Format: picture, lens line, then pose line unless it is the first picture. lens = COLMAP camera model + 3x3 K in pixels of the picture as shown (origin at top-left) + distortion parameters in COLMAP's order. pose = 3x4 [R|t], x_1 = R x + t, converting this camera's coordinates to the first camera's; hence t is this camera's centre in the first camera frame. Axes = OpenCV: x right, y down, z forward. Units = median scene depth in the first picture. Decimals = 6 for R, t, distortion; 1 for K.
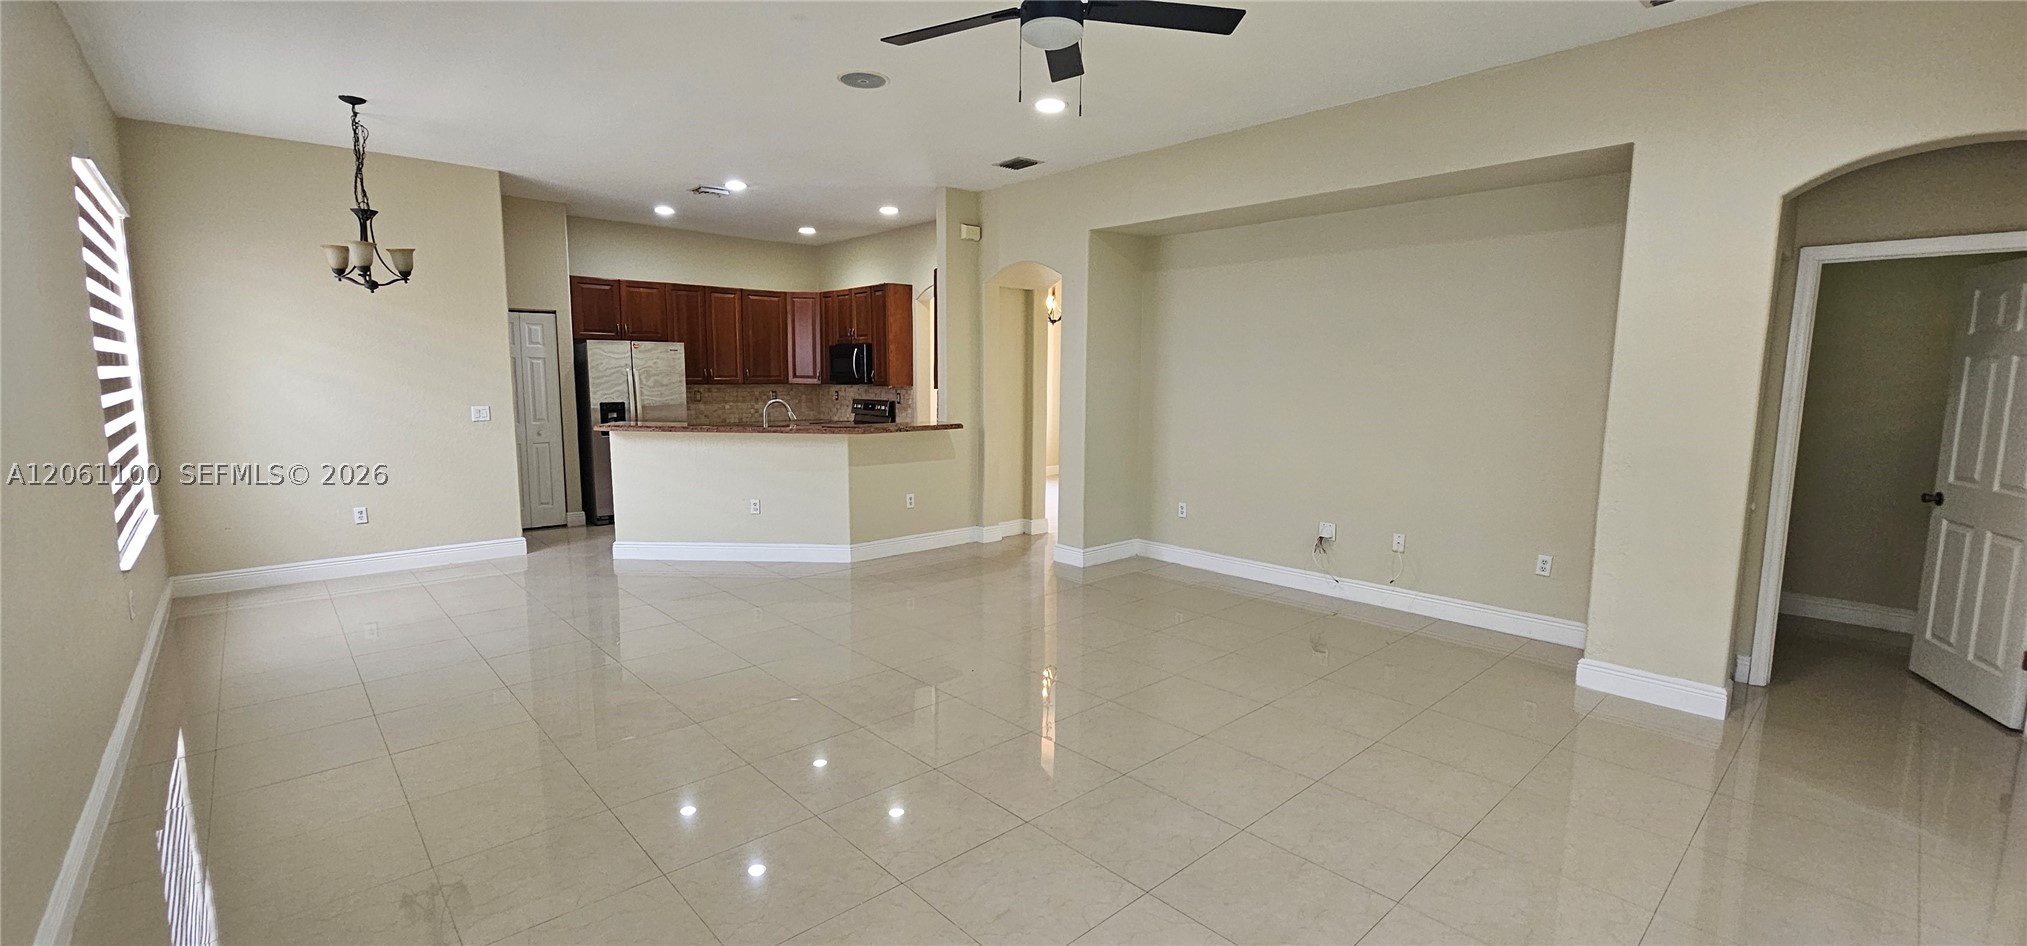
lens RADIAL K [[831.0, 0, 1005.3], [0, 831.0, 469.4], [0, 0, 1]] dist [-0.001837, 0.000218]
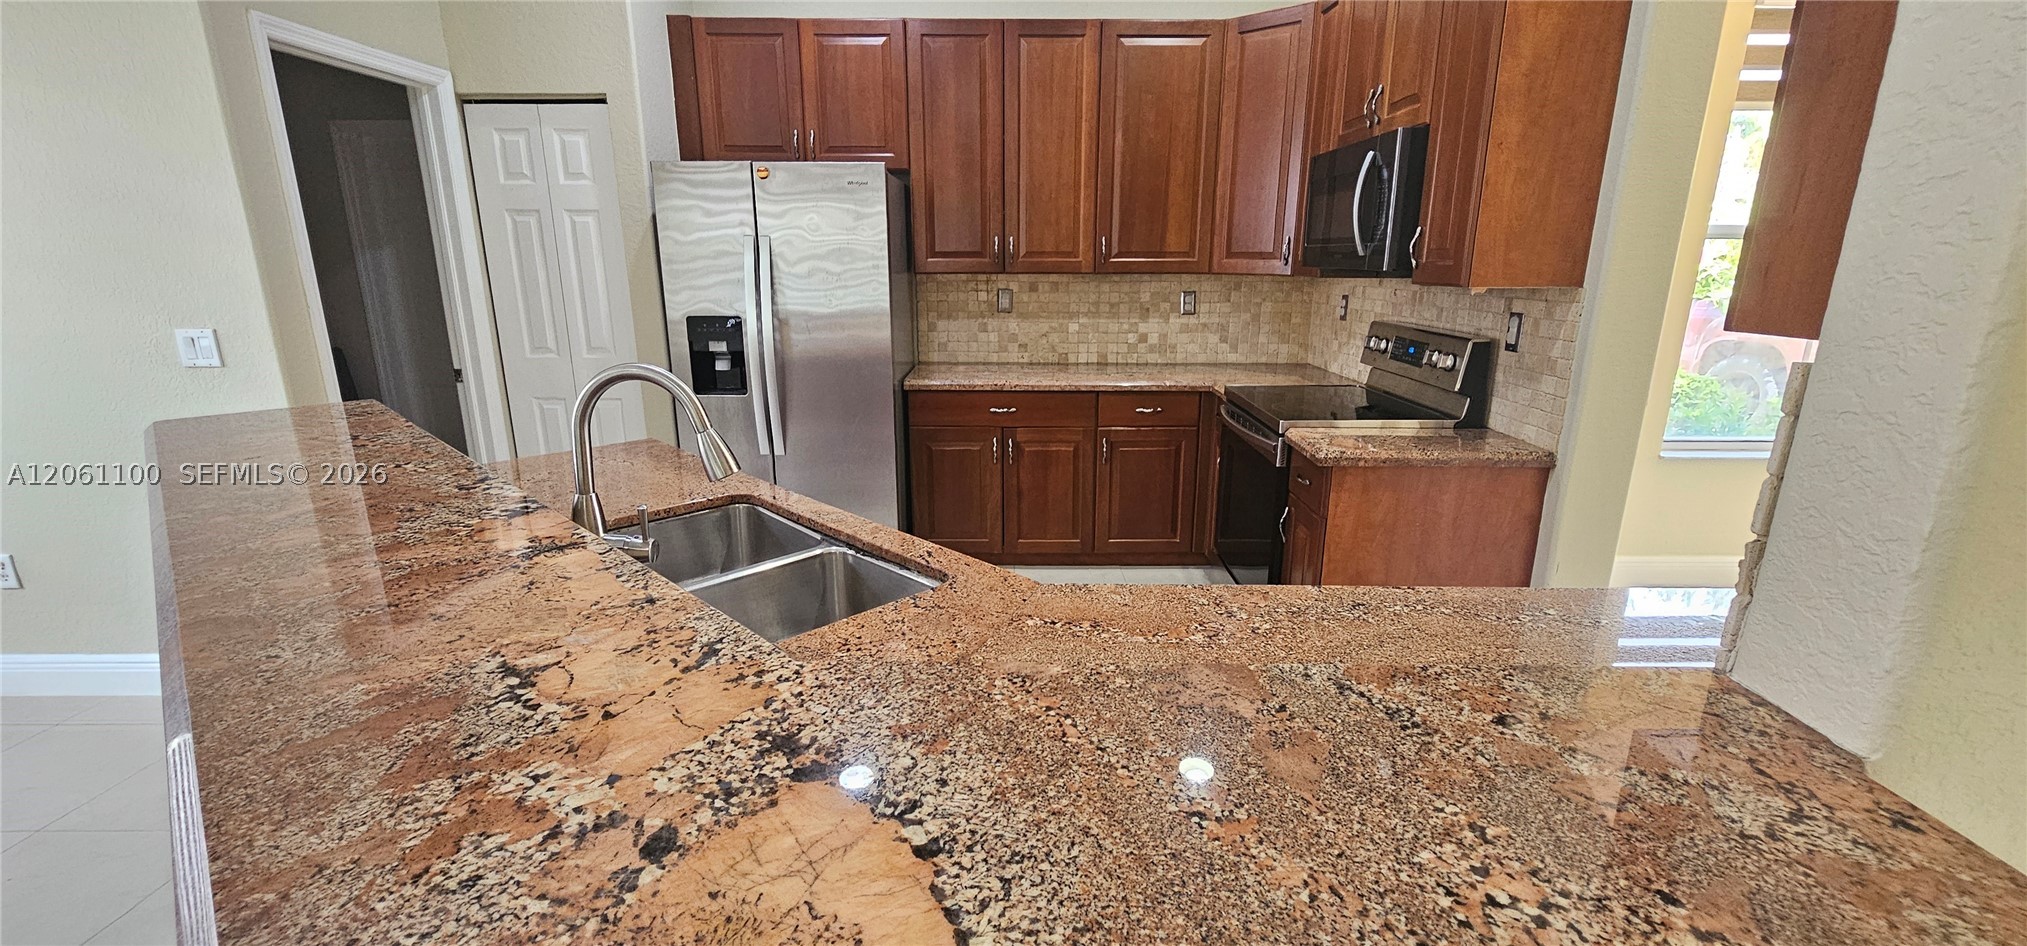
lens RADIAL K [[831.0, 0, 1006.9], [0, 831.0, 471.8], [0, 0, 1]] dist [-0.001837, 0.000218]
pose [[0.739258, 0.163189, -0.653351, -0.064427], [-0.076018, 0.984216, 0.159816, -0.069560], [0.669118, -0.068479, 0.739994, 0.669021]]
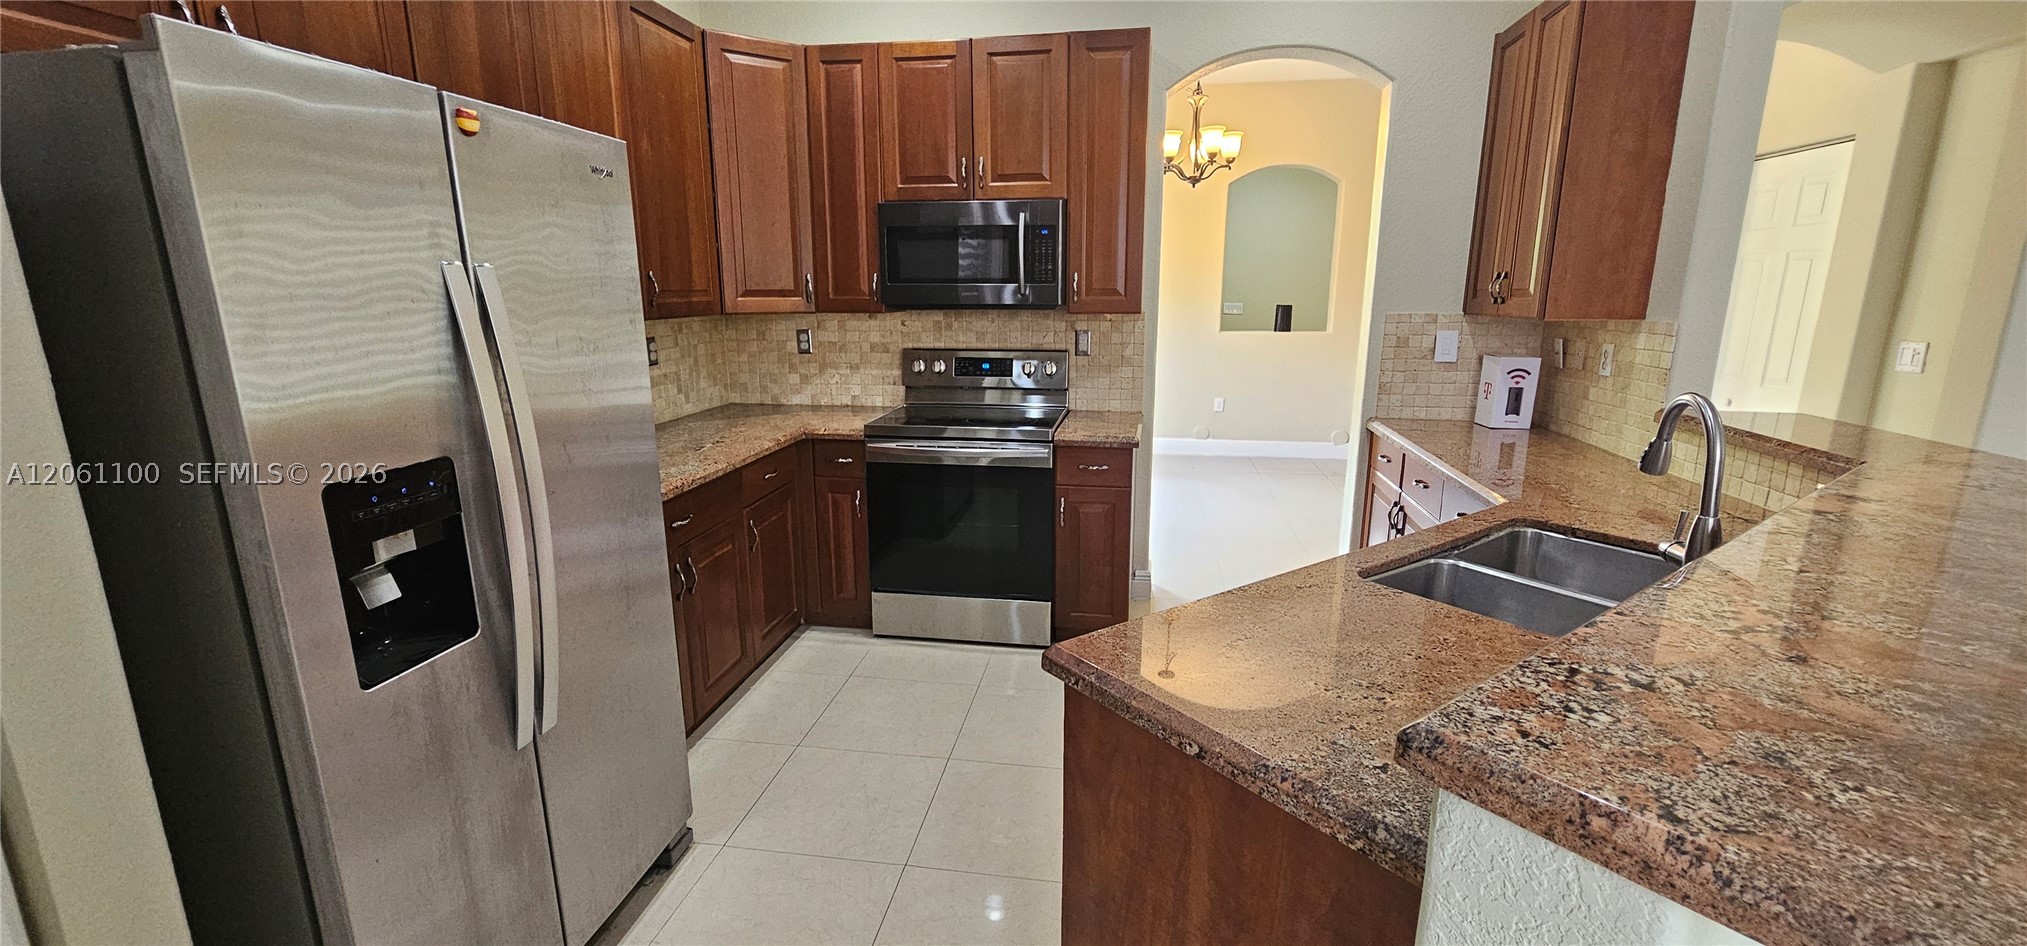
lens RADIAL K [[831.0, 0, 1018.7], [0, 831.0, 468.2], [0, 0, 1]] dist [-0.001837, 0.000218]
pose [[0.766551, -0.144071, 0.625814, -0.409341], [0.080792, 0.988402, 0.128584, -0.077957], [-0.637081, -0.048005, 0.769301, 0.682355]]
